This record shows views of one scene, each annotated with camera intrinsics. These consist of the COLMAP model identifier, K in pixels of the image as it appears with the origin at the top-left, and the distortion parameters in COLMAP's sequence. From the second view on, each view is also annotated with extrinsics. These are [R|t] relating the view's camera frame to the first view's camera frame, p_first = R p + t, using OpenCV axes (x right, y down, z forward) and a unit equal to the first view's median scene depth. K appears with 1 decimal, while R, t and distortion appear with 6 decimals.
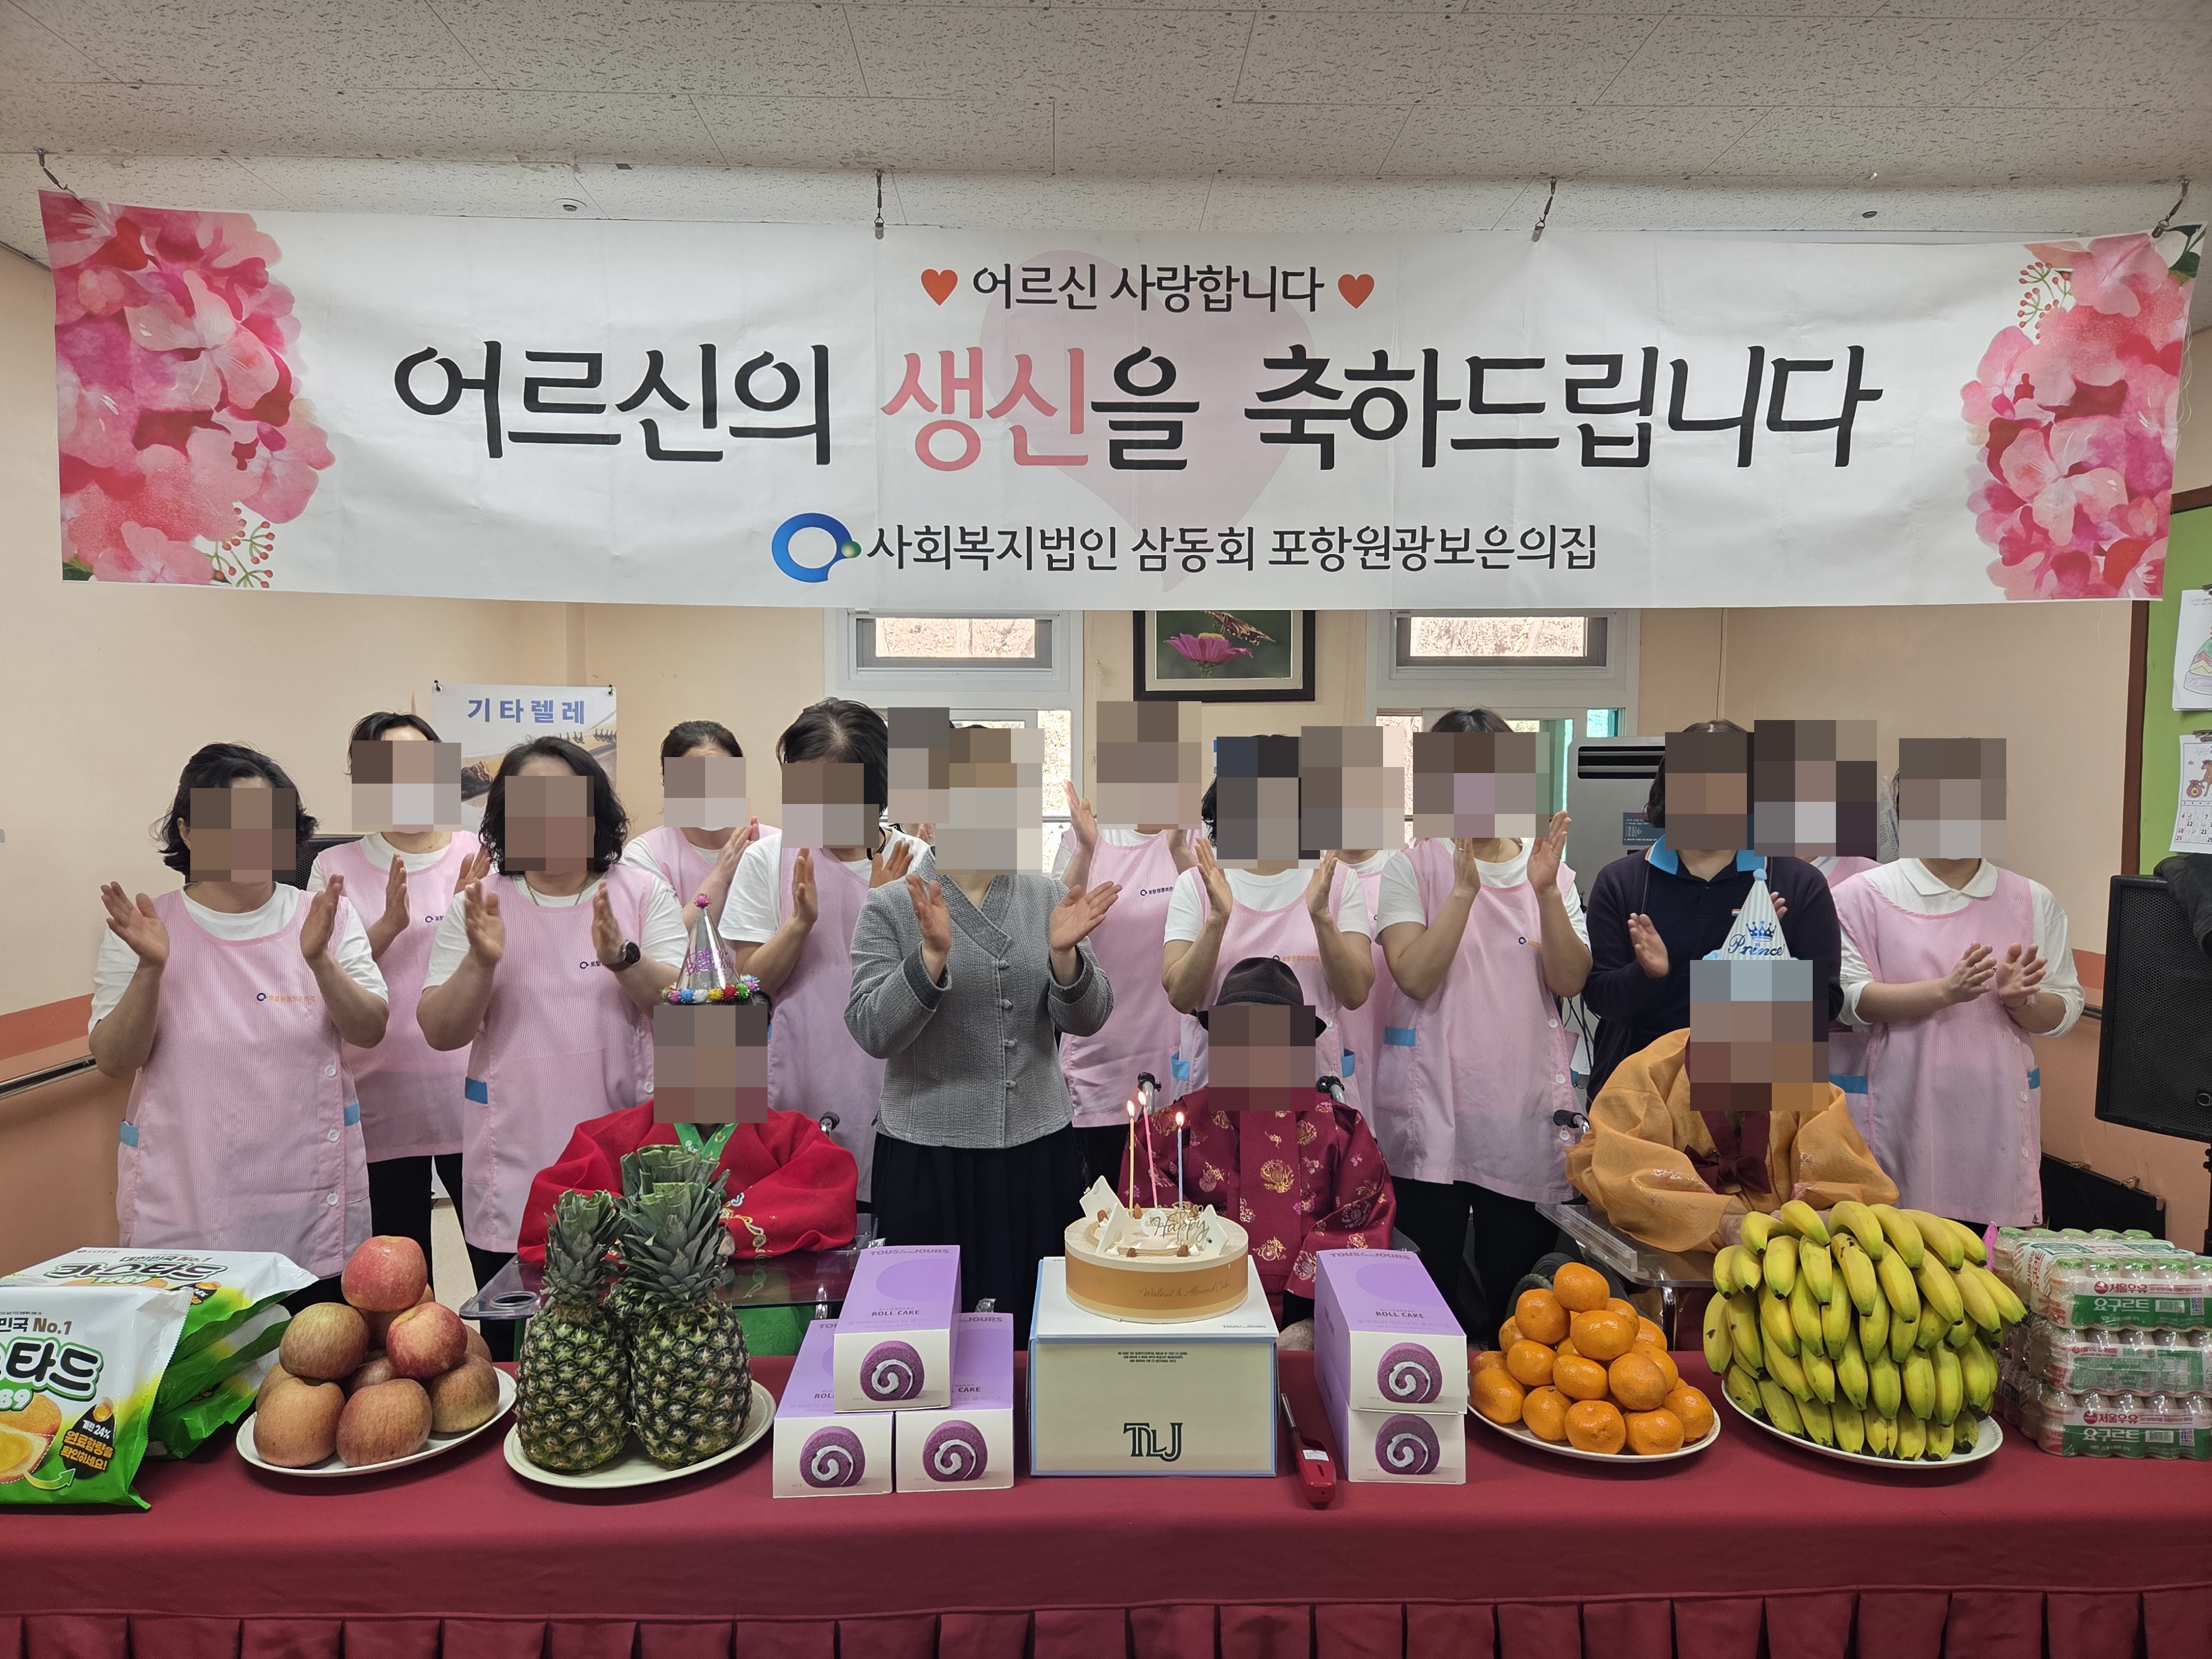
lens RADIAL K [[1490.9, 0, 1103.4], [0, 1490.9, 806.8], [0, 0, 1]] dist [0.066938, -0.058153]
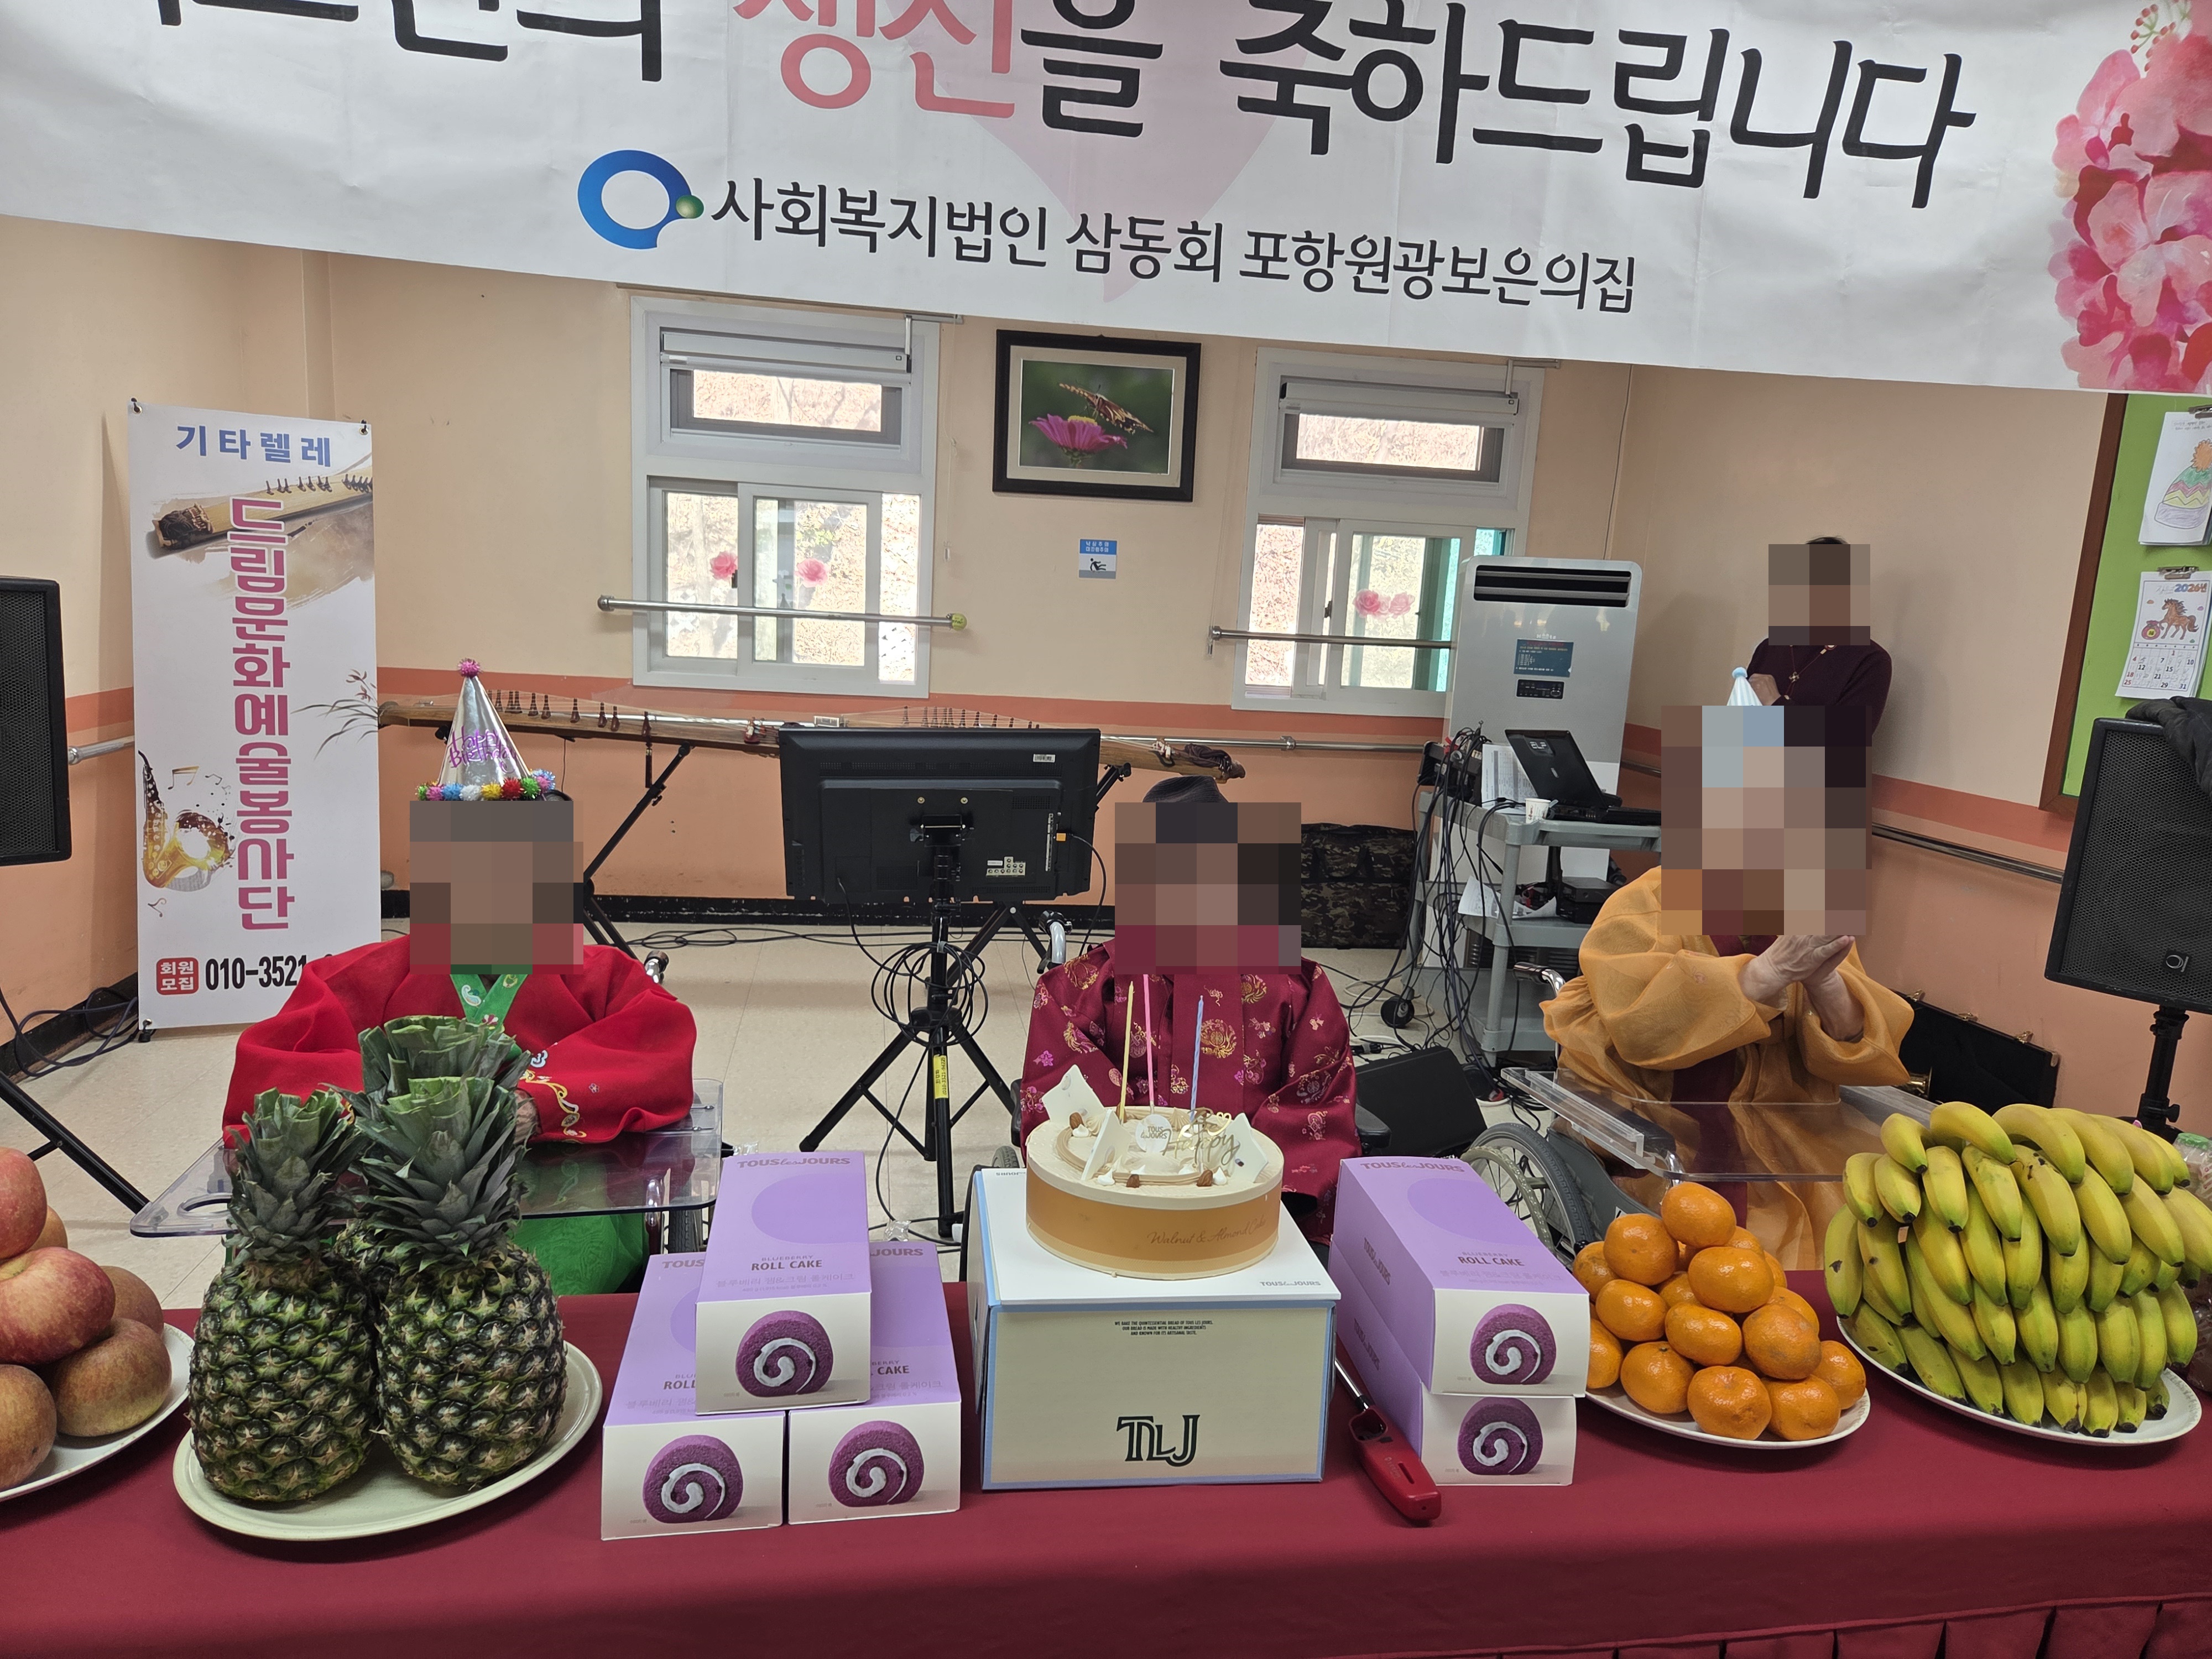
lens RADIAL K [[1493.3, 0, 1106.0], [0, 1493.3, 829.5], [0, 0, 1]] dist [0.059524, -0.042814]
pose [[0.990888, 0.030296, 0.131238, -0.057106], [-0.047299, 0.990588, 0.128446, 0.029038], [-0.126111, -0.133483, 0.982994, 0.212812]]
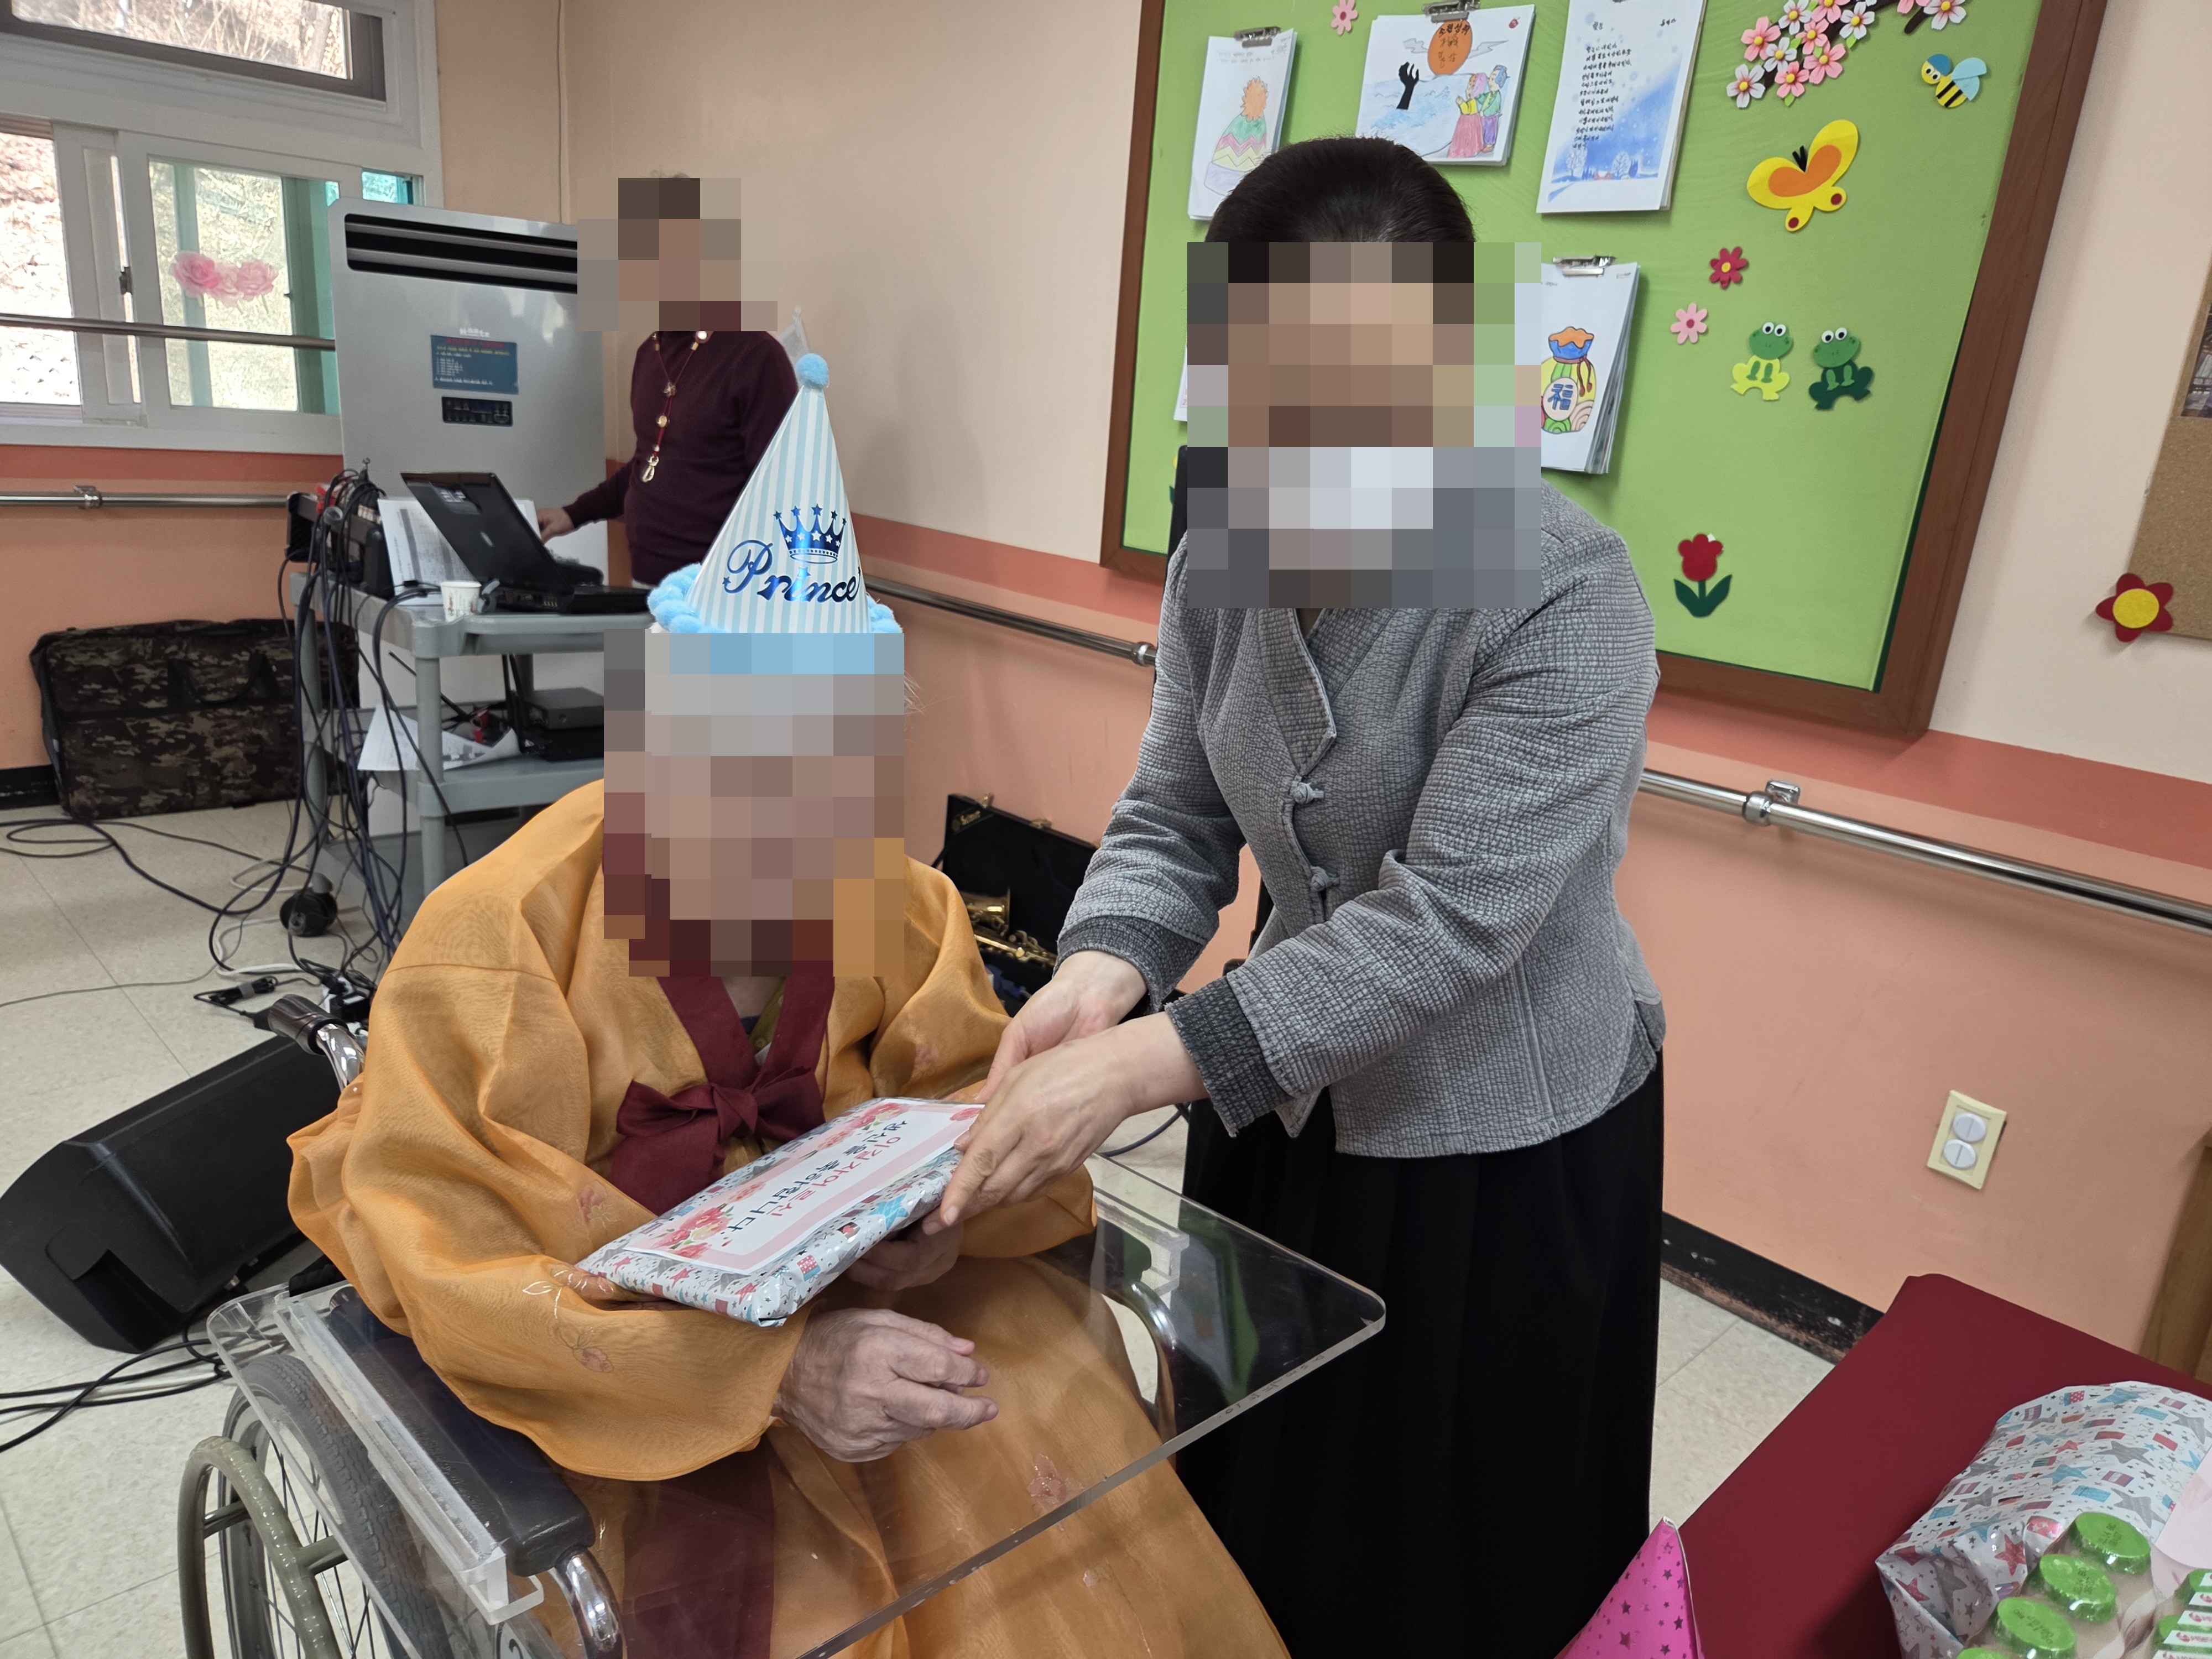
lens RADIAL K [[1504.7, 0, 1109.8], [0, 1504.7, 833.2], [0, 0, 1]] dist [0.057182, -0.001237]
pose [[0.743262, -0.134044, 0.655433, 0.233819], [-0.054220, 0.964429, 0.258723, 0.052250], [-0.666799, -0.227837, 0.709556, 0.657019]]
